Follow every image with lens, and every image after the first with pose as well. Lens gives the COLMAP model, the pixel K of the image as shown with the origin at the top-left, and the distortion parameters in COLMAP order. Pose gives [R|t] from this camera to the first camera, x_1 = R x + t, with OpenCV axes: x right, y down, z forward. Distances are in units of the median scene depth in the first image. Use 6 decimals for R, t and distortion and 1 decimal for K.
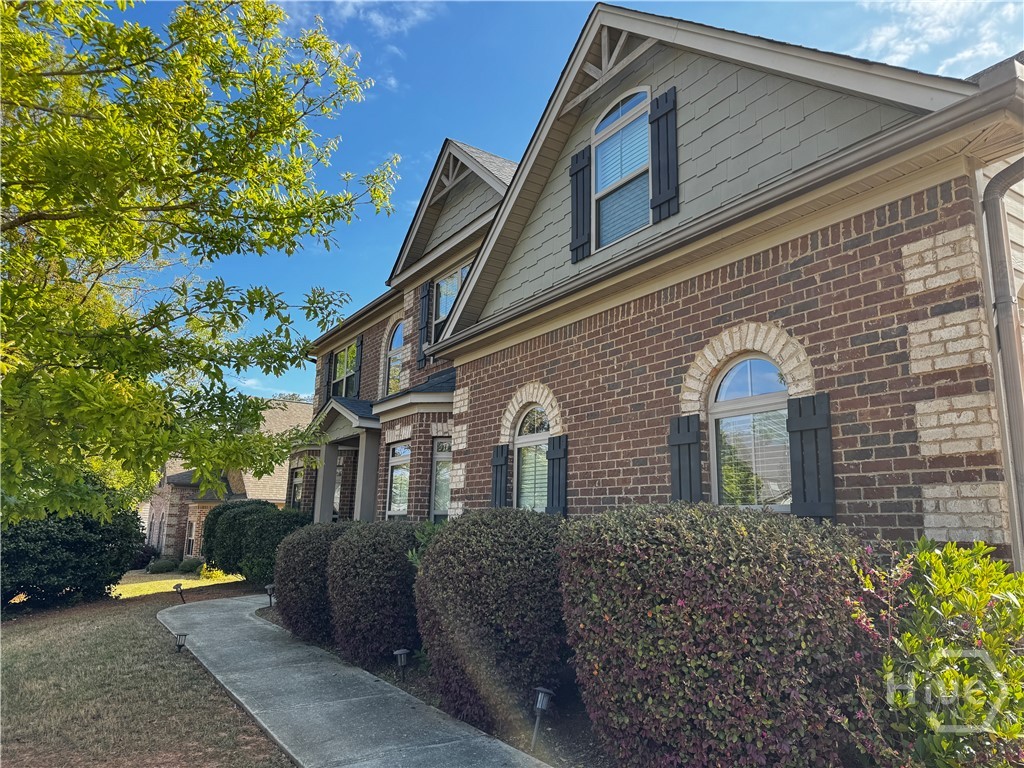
lens RADIAL K [[721.9, 0, 512.0], [0, 721.9, 384.0], [0, 0, 1]] dist [0.075424, -0.091472]
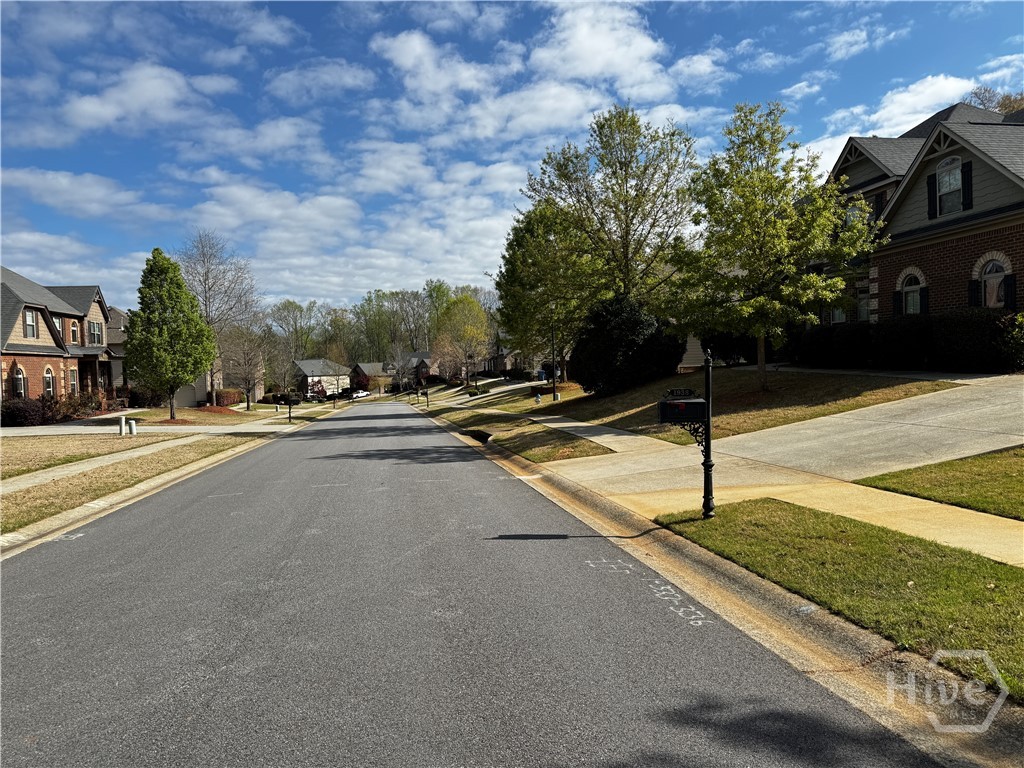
lens RADIAL K [[721.9, 0, 512.0], [0, 721.9, 384.0], [0, 0, 1]] dist [0.075424, -0.091472]
pose [[0.917745, -0.039819, -0.395169, -0.282601], [0.129697, 0.970462, 0.203424, -0.333306], [0.375397, -0.237943, 0.895801, -2.127985]]
